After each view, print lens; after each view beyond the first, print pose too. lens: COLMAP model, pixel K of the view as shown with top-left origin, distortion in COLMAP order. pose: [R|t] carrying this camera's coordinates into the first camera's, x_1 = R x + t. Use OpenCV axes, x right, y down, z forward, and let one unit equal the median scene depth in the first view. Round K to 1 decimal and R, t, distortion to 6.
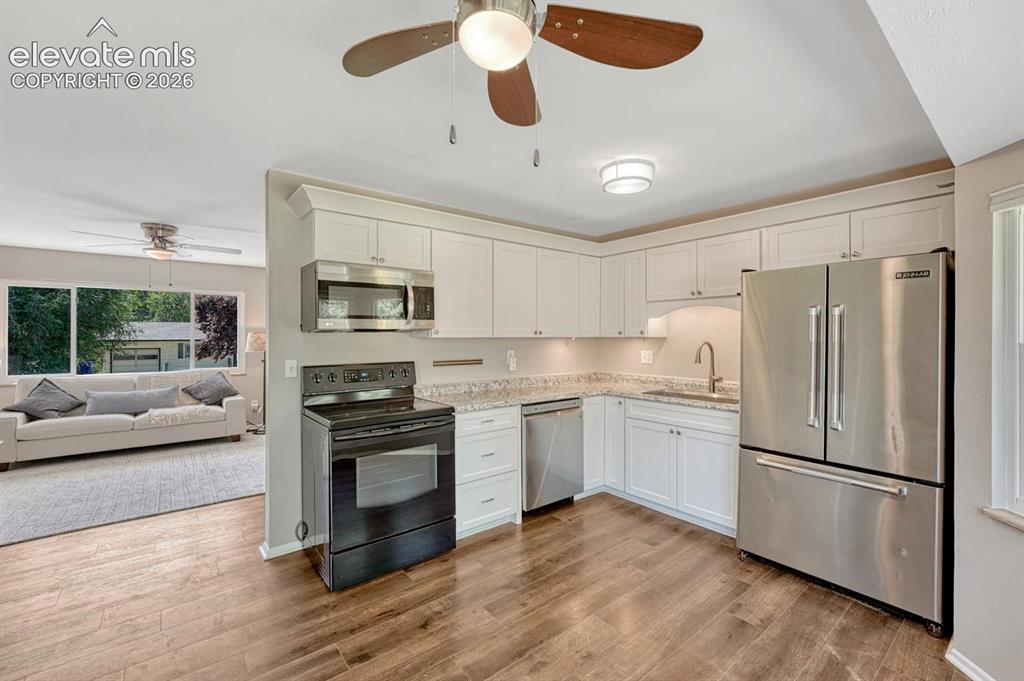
lens RADIAL K [[433.0, 0, 510.1], [0, 433.0, 334.4], [0, 0, 1]] dist [-0.001305, -0.000271]
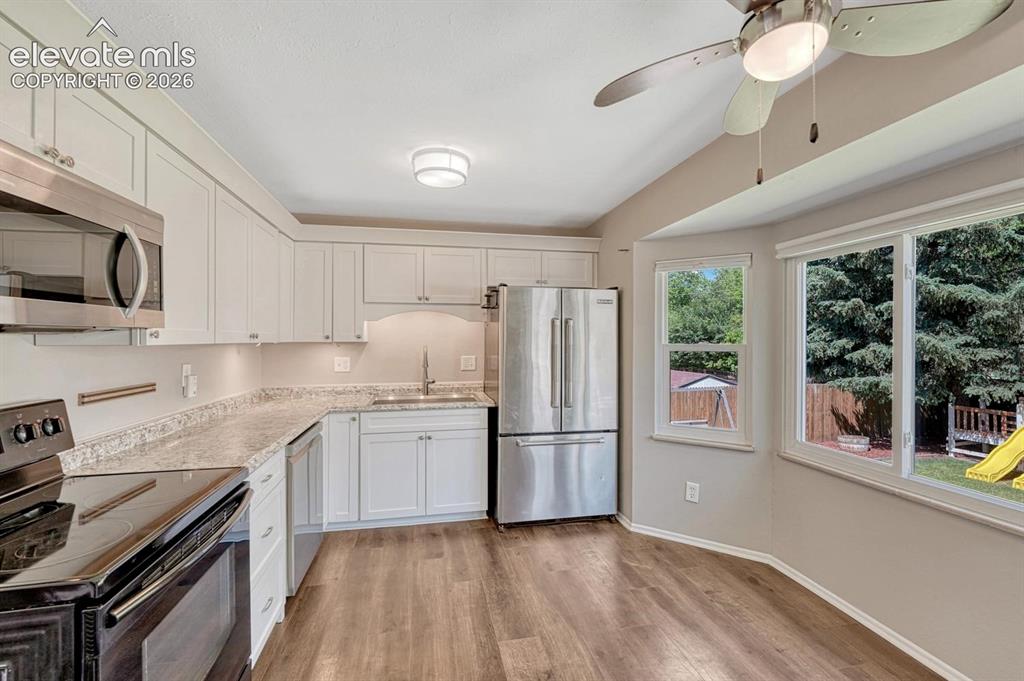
lens RADIAL K [[434.9, 0, 512.0], [0, 434.9, 340.5], [0, 0, 1]] dist [0.000442, 0.000105]
pose [[0.454763, -0.003013, 0.890608, -0.428514], [-0.001804, 0.999989, 0.004304, -0.001432], [-0.890611, -0.003563, 0.454752, 0.385582]]
